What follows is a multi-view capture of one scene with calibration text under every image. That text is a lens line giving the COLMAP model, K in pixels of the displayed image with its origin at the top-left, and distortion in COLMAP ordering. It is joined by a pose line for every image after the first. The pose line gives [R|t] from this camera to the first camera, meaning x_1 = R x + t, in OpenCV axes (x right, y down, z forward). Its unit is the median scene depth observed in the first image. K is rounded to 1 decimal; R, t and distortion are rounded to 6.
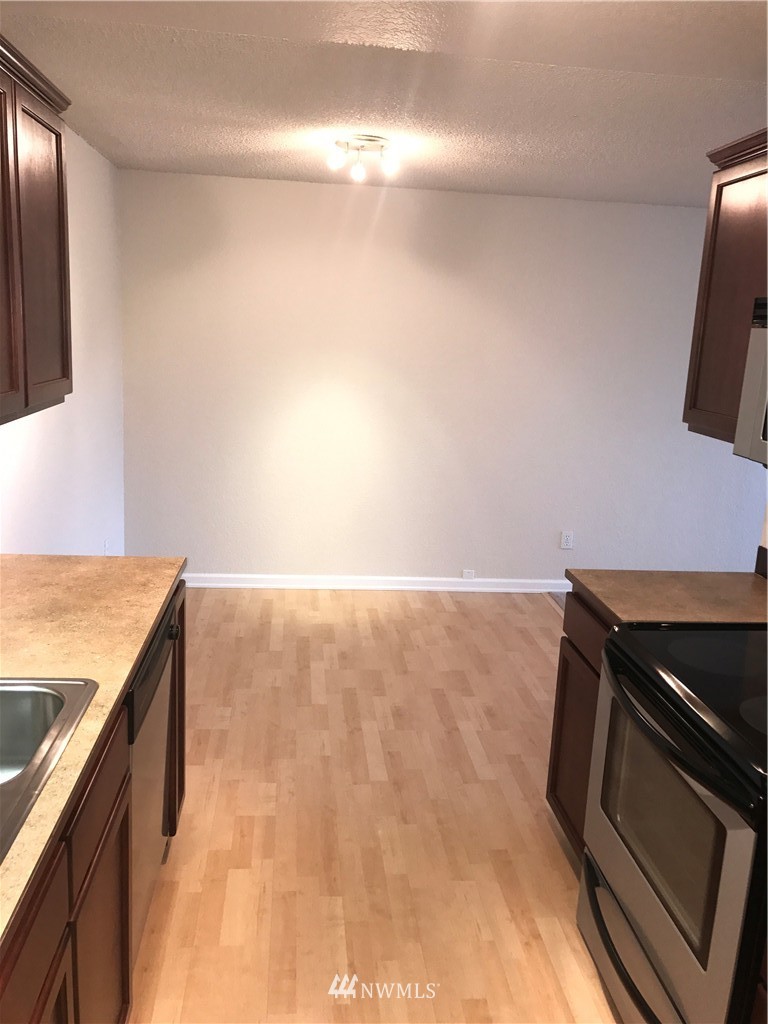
lens RADIAL K [[831.9, 0, 355.5], [0, 831.9, 503.0], [0, 0, 1]] dist [-0.014148, -0.000205]
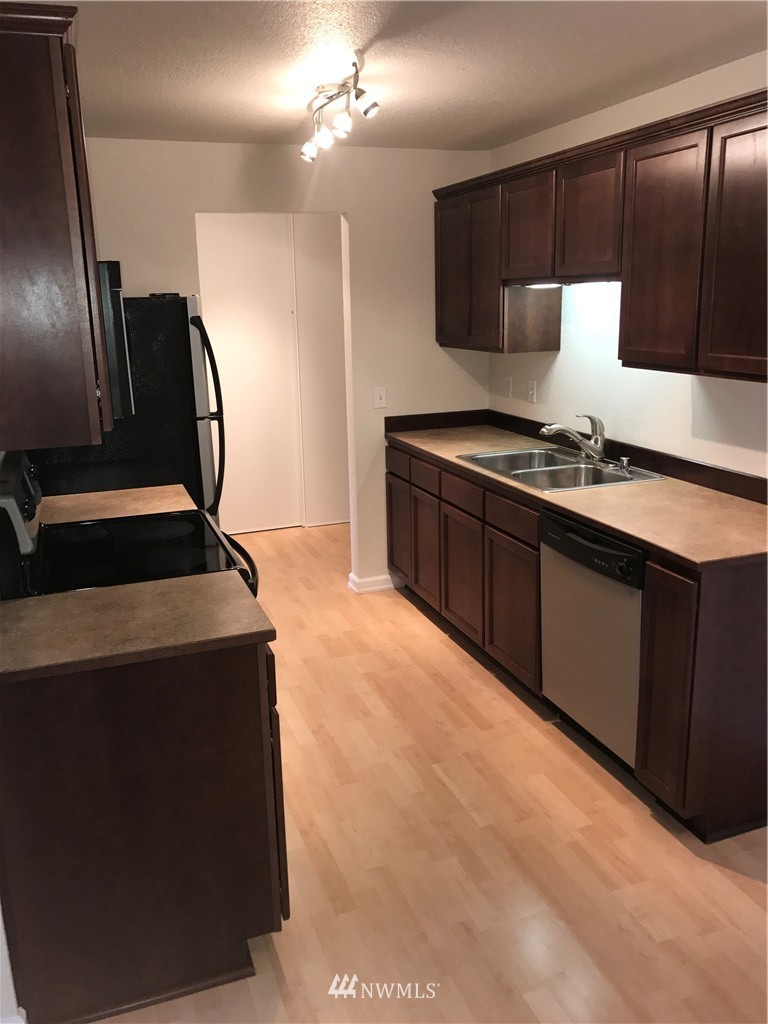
lens RADIAL K [[831.9, 0, 383.3], [0, 831.9, 510.2], [0, 0, 1]] dist [-0.014148, -0.000205]
pose [[-0.960506, 0.050538, -0.273632, 0.390671], [-0.073766, 0.901938, 0.425518, -0.359987], [0.268304, 0.428898, -0.862589, 1.764367]]
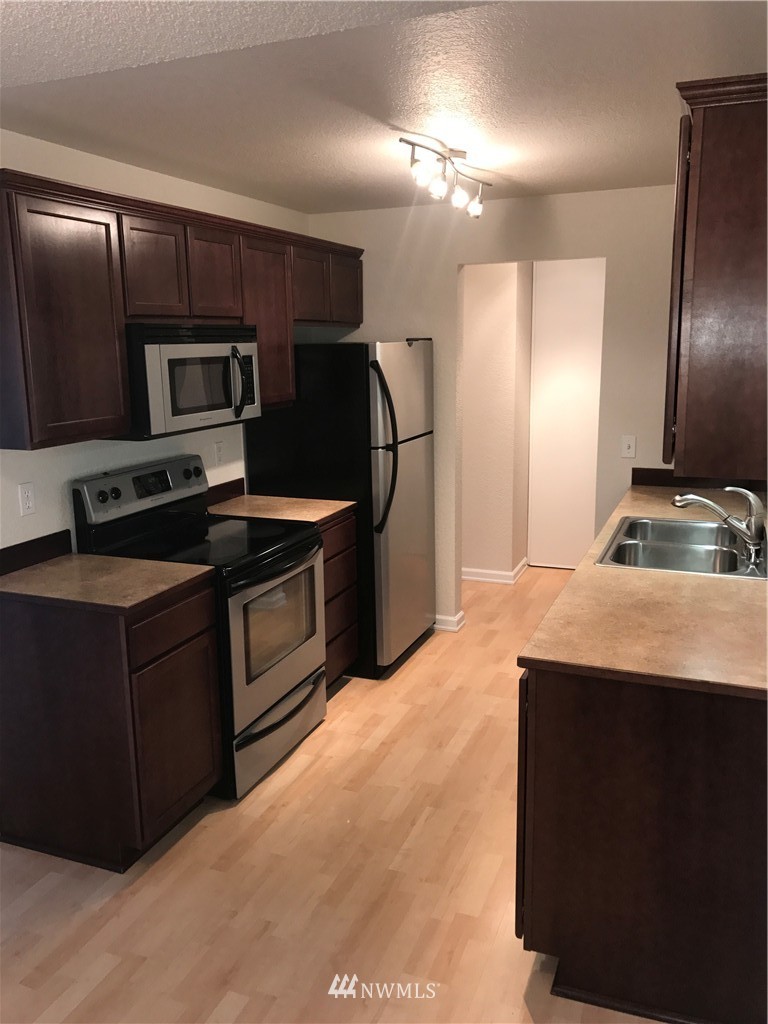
lens RADIAL K [[831.9, 0, 384.1], [0, 831.9, 508.6], [0, 0, 1]] dist [-0.014148, -0.000205]
pose [[-0.898815, -0.117304, 0.422341, -0.436403], [0.071910, 0.911010, 0.406067, -0.430248], [-0.432390, 0.395349, -0.810394, 1.754461]]
